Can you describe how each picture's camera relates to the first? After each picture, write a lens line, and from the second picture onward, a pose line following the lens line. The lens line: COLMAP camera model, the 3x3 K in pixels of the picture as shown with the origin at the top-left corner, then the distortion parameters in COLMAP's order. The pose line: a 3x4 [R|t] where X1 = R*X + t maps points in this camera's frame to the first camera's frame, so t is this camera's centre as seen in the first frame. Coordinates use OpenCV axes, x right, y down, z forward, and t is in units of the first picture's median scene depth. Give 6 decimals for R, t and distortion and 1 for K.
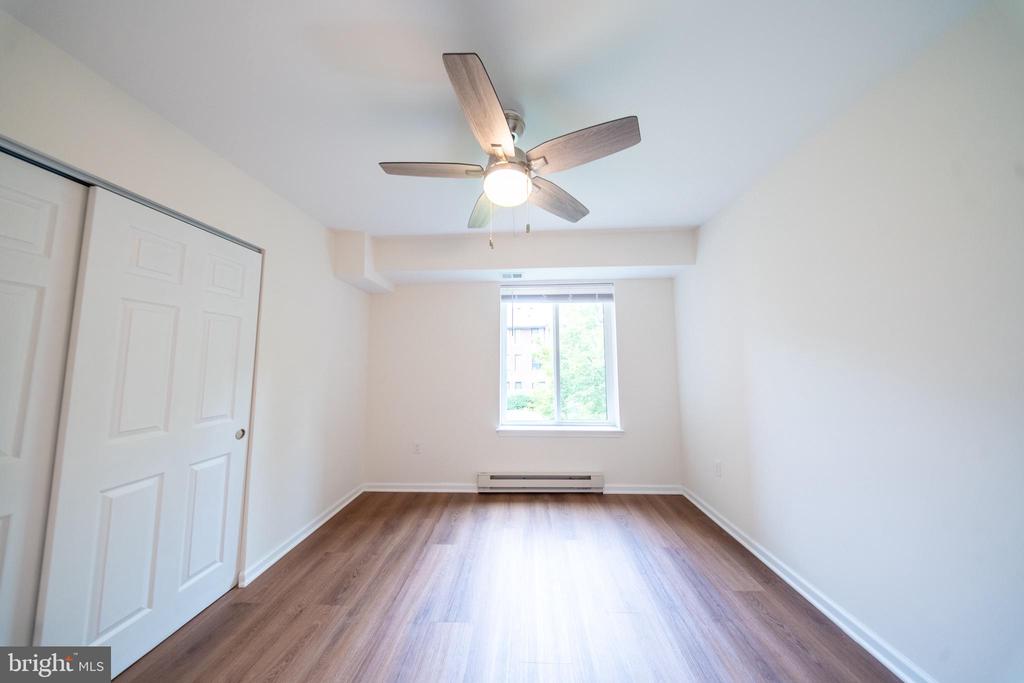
lens RADIAL K [[303.4, 0, 510.5], [0, 303.4, 337.6], [0, 0, 1]] dist [0.000054, -0.000004]
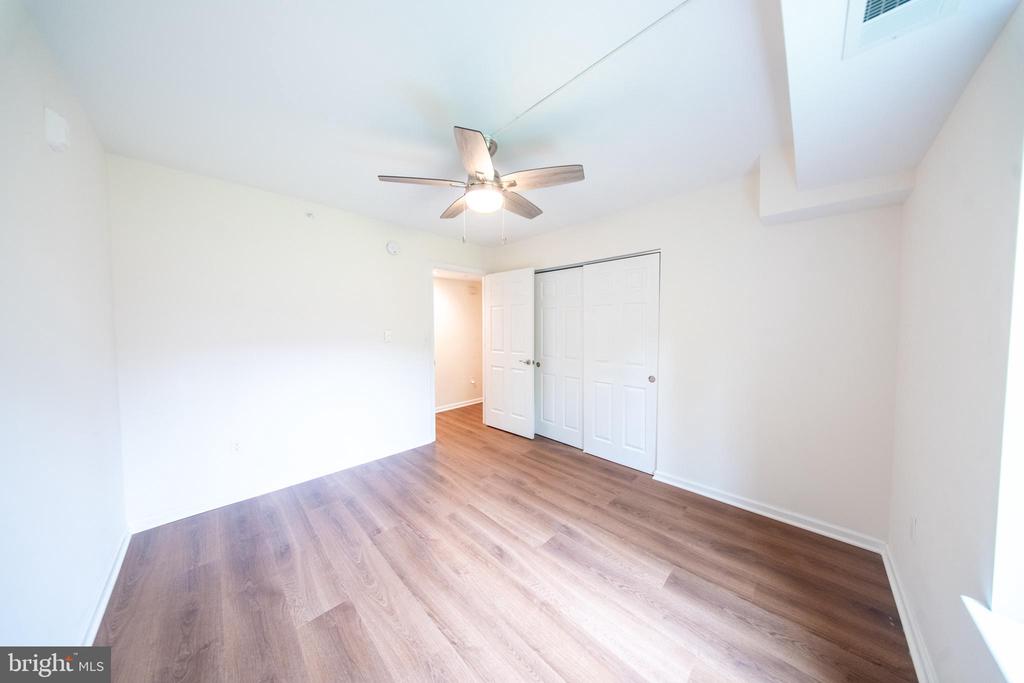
lens RADIAL K [[303.4, 0, 510.5], [0, 303.4, 337.6], [0, 0, 1]] dist [0.000054, -0.000004]
pose [[-0.672697, 0.037508, -0.738966, 0.624201], [0.071102, 0.997369, -0.014102, 0.076390], [0.736494, -0.062029, -0.673595, 1.366446]]
